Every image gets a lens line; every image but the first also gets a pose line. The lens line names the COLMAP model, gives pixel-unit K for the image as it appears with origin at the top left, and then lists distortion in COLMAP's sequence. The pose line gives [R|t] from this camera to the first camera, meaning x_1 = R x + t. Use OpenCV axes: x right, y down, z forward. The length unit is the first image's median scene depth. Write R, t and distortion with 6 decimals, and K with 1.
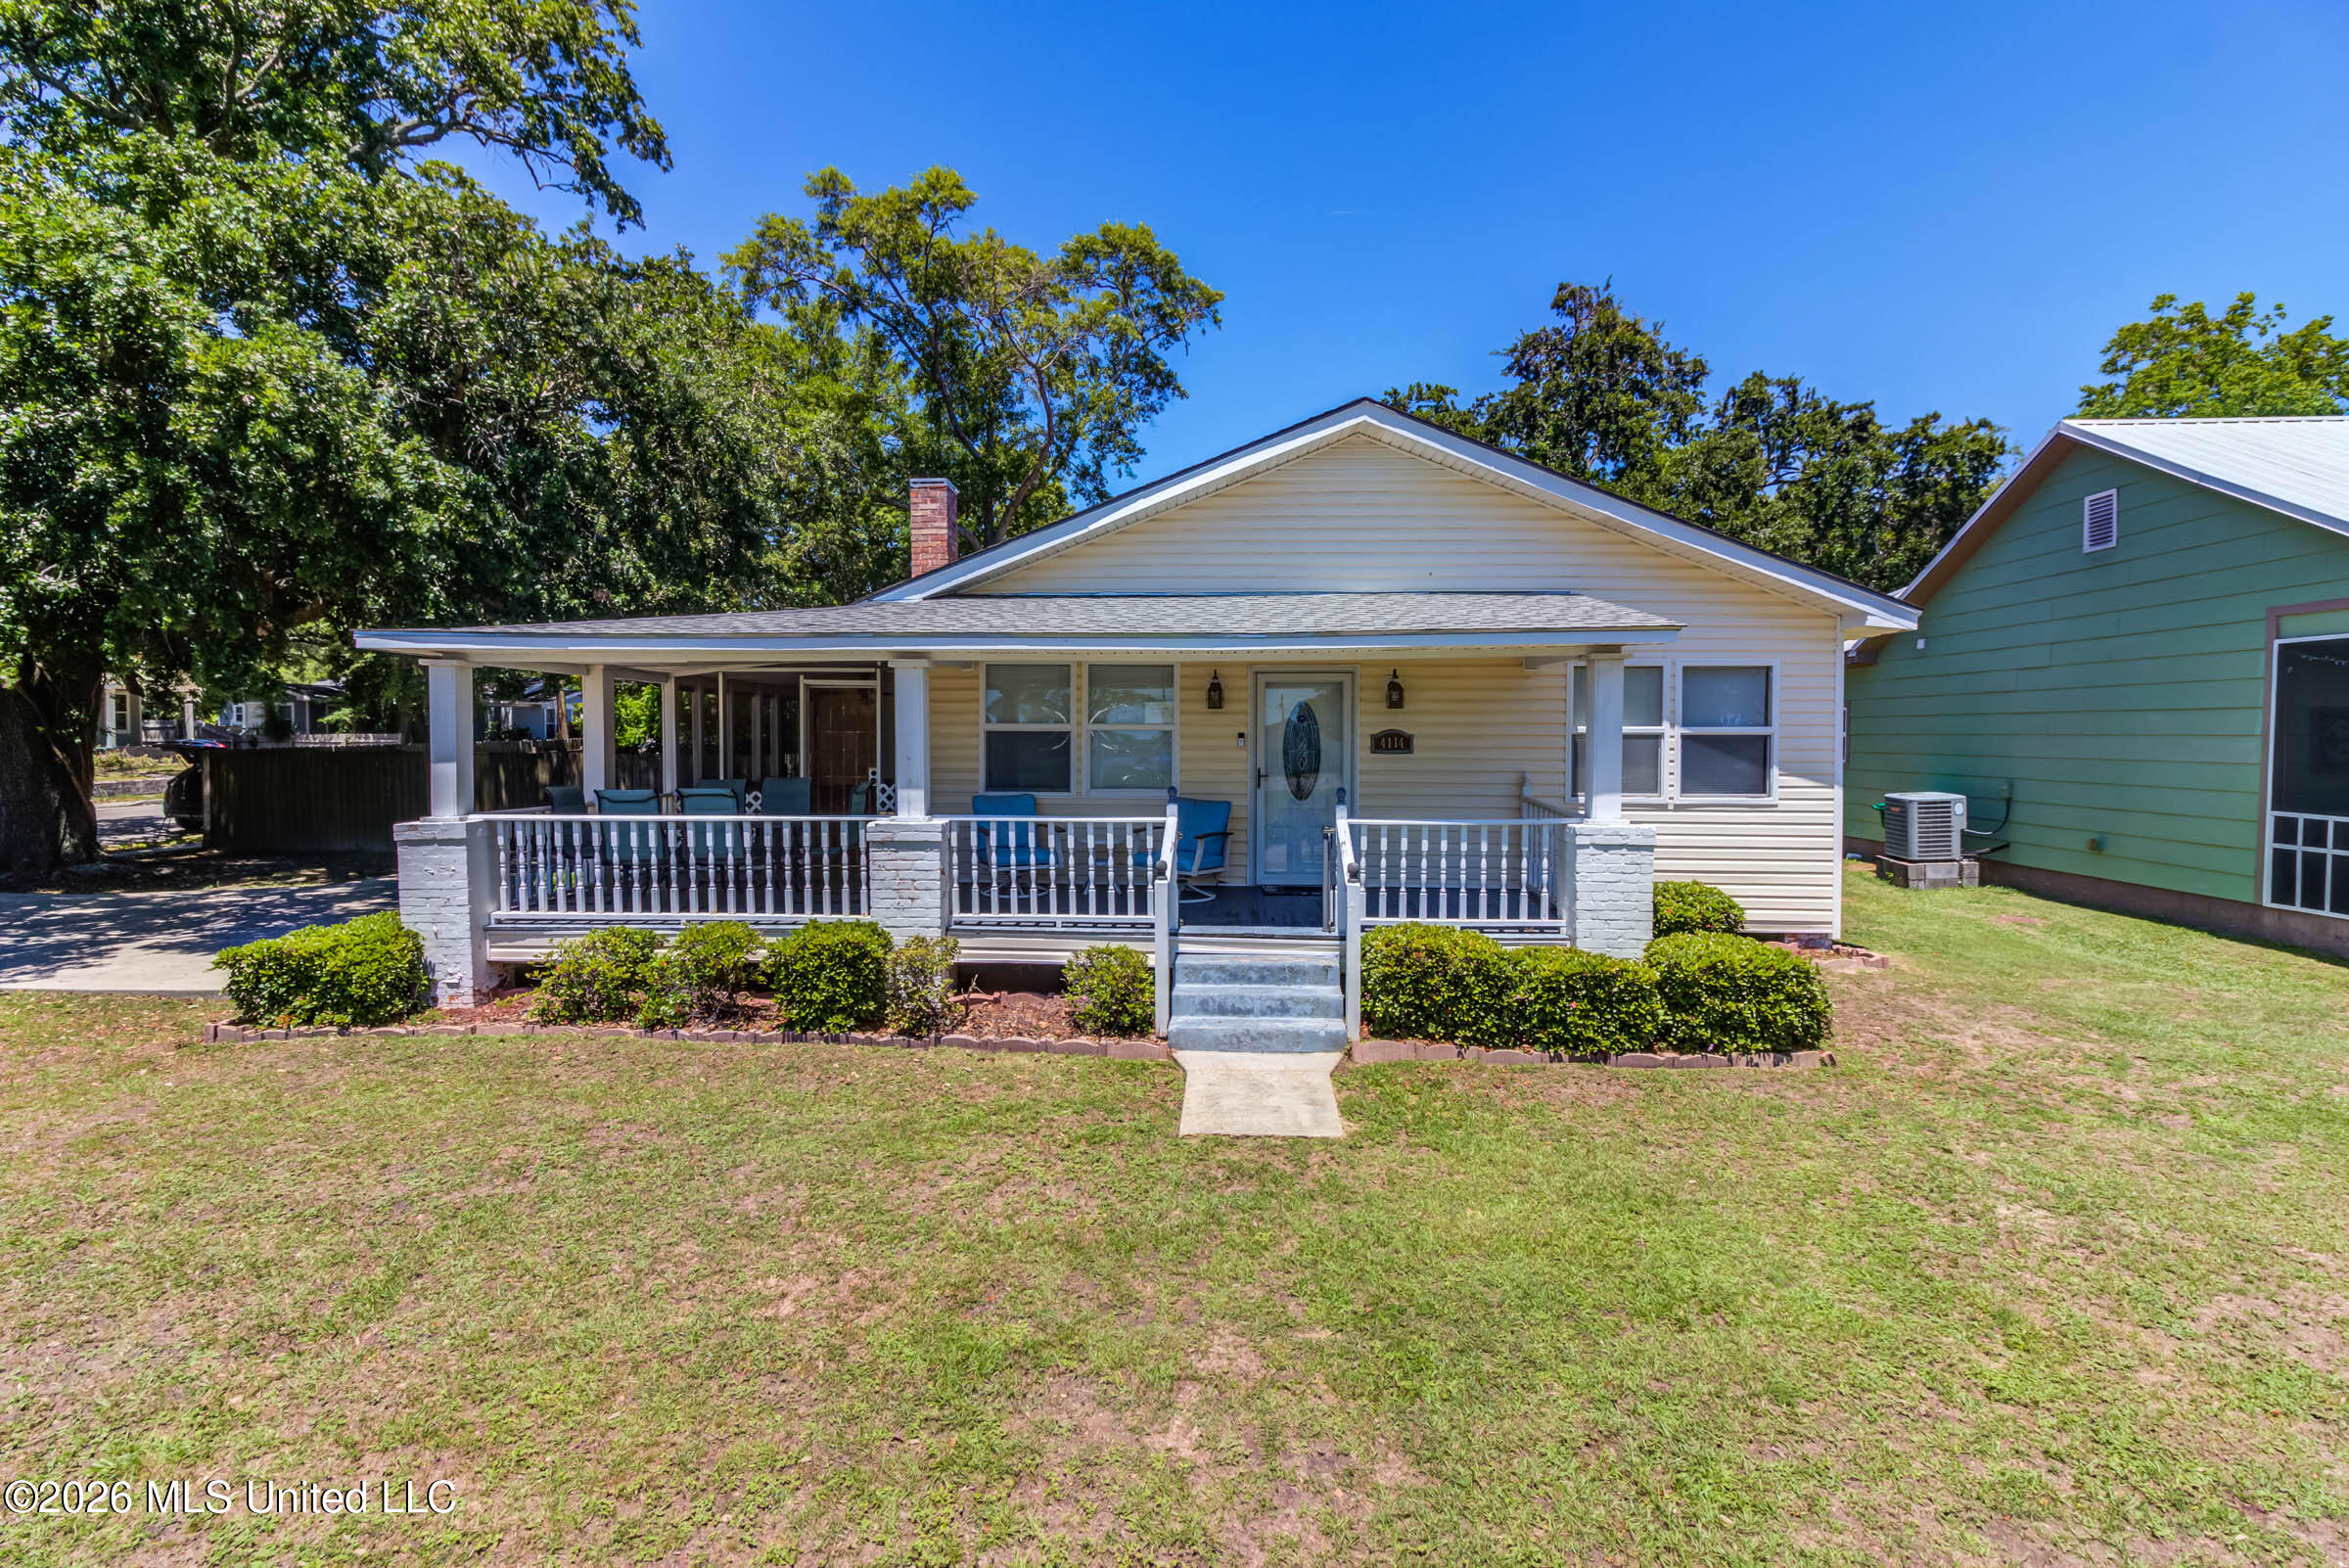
lens RADIAL K [[1131.8, 0, 1163.4], [0, 1131.8, 770.8], [0, 0, 1]] dist [0.019278, -0.014170]
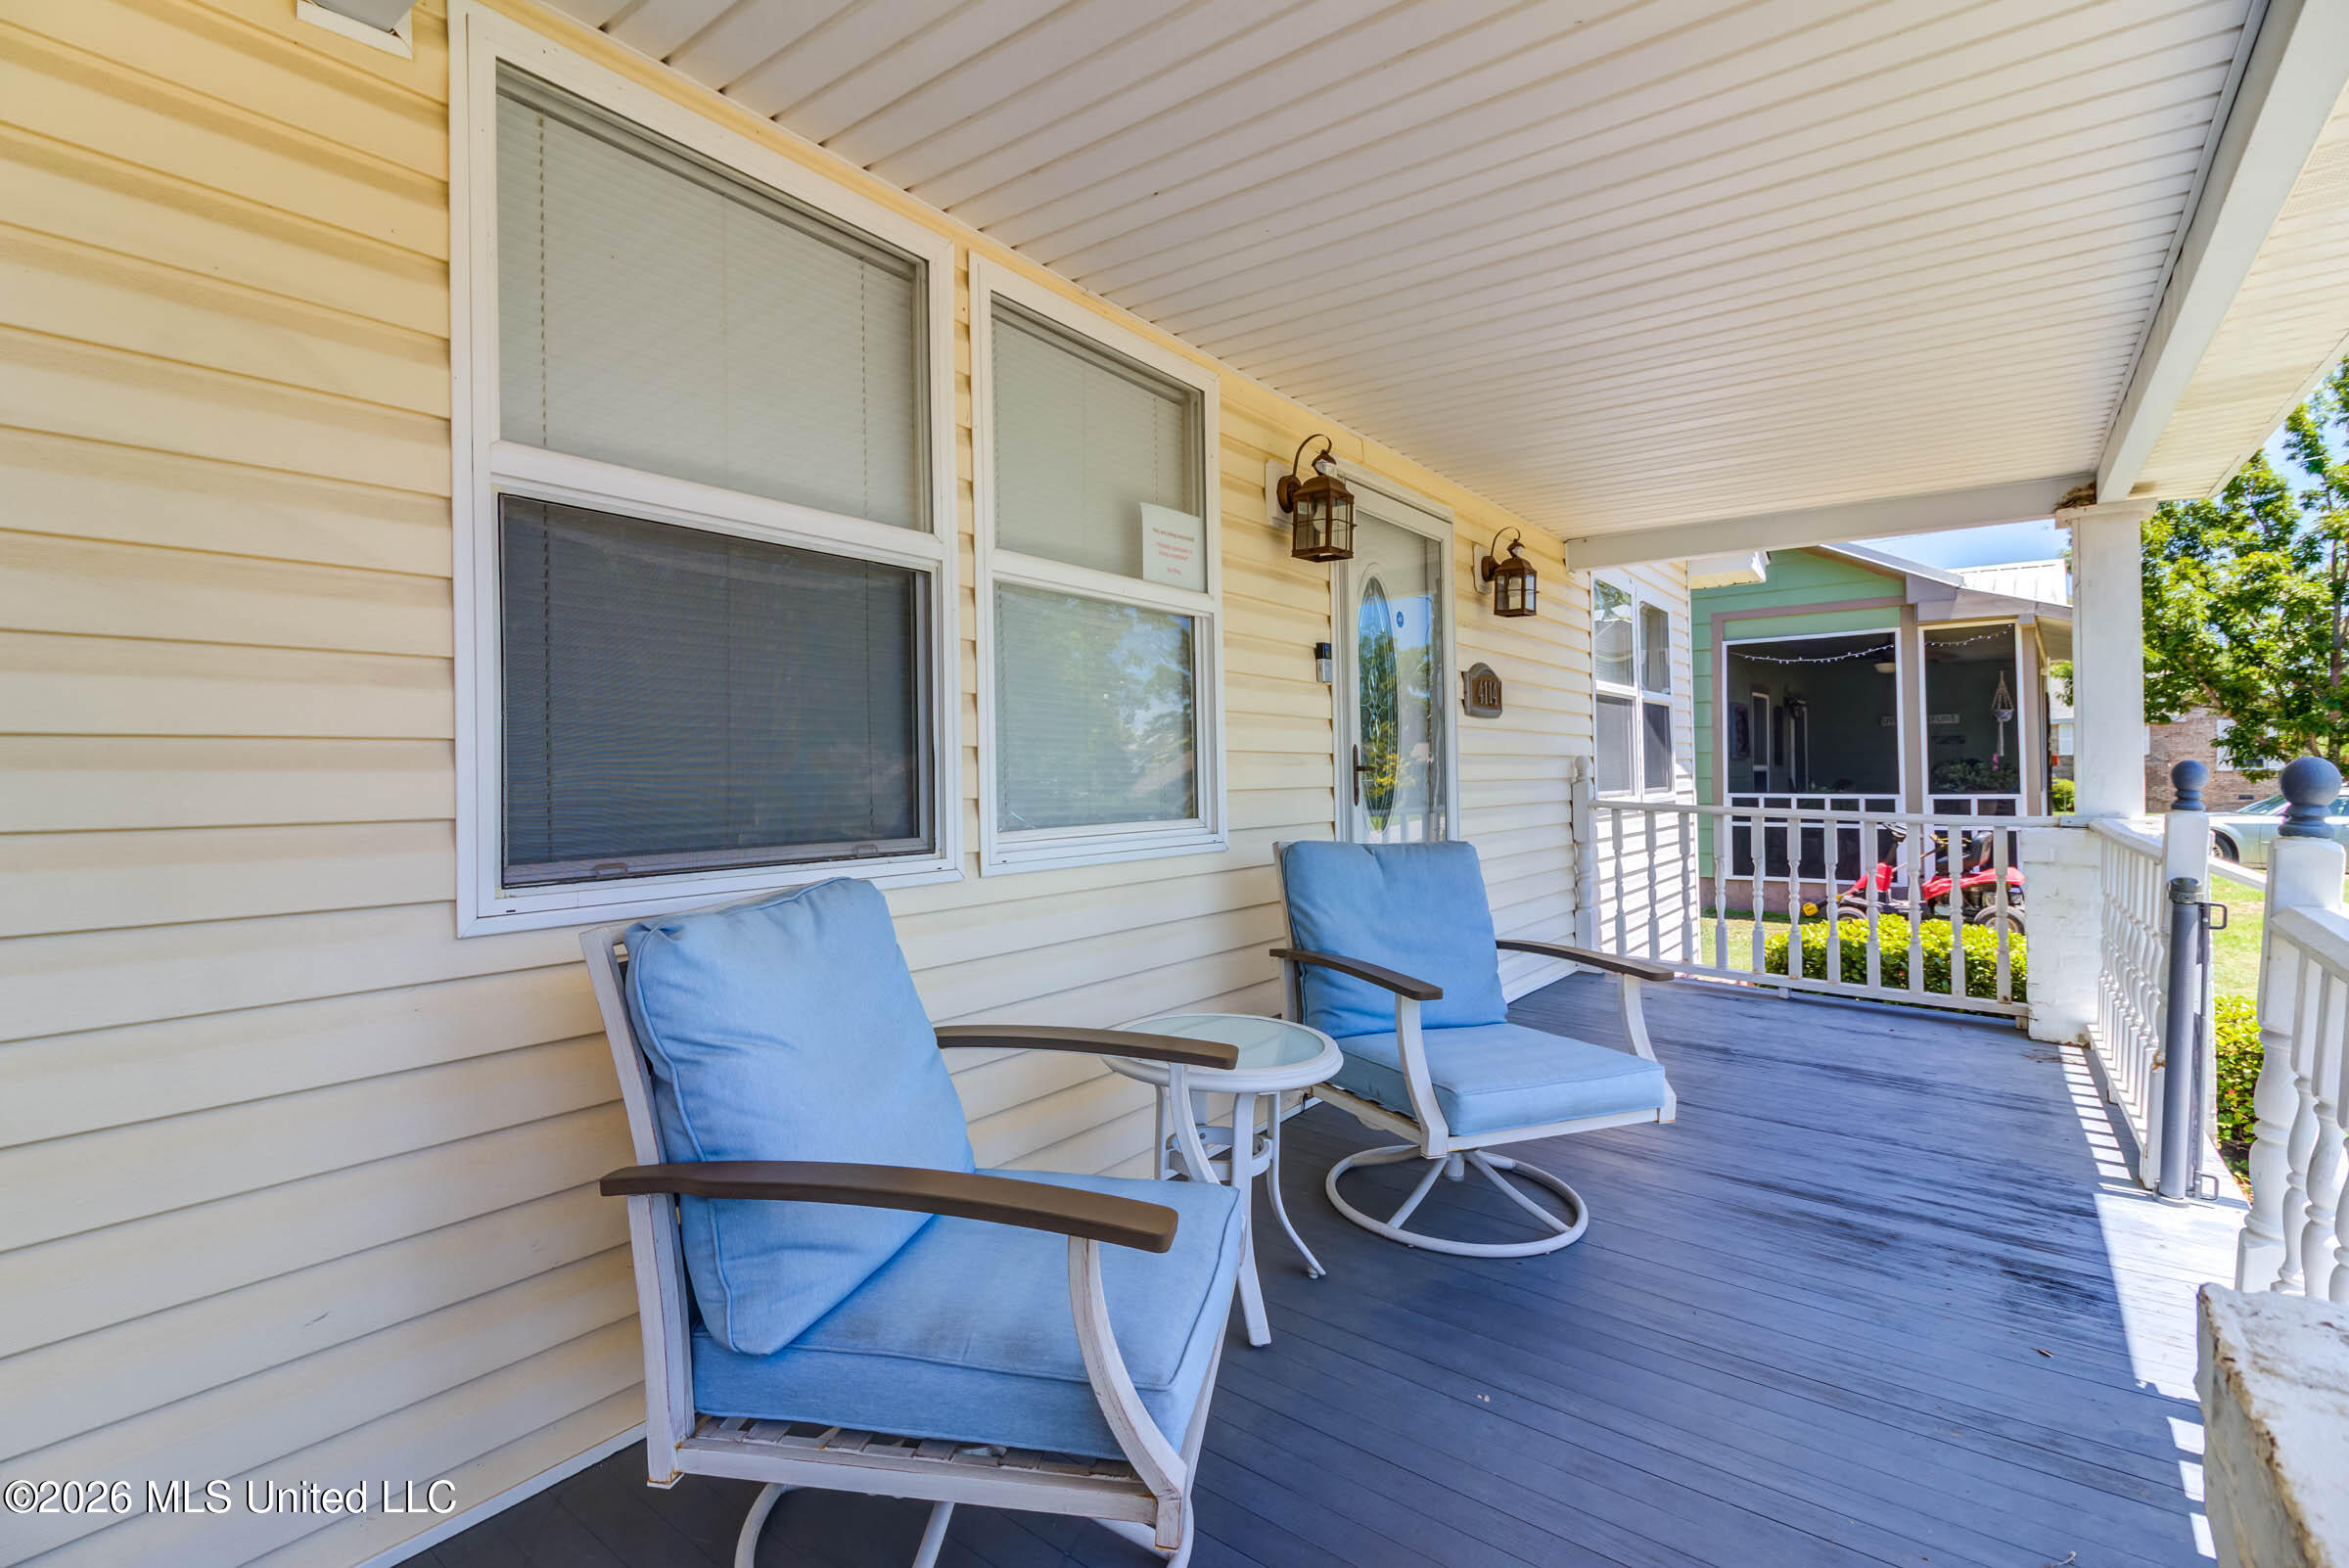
lens RADIAL K [[1095.4, 0, 1171.9], [0, 1095.4, 760.5], [0, 0, 1]] dist [0.037292, -0.000304]
pose [[0.565701, -0.001279, 0.824609, -0.252684], [0.050822, 0.998152, -0.033317, 0.011673], [-0.823043, 0.060756, 0.564721, 0.920698]]
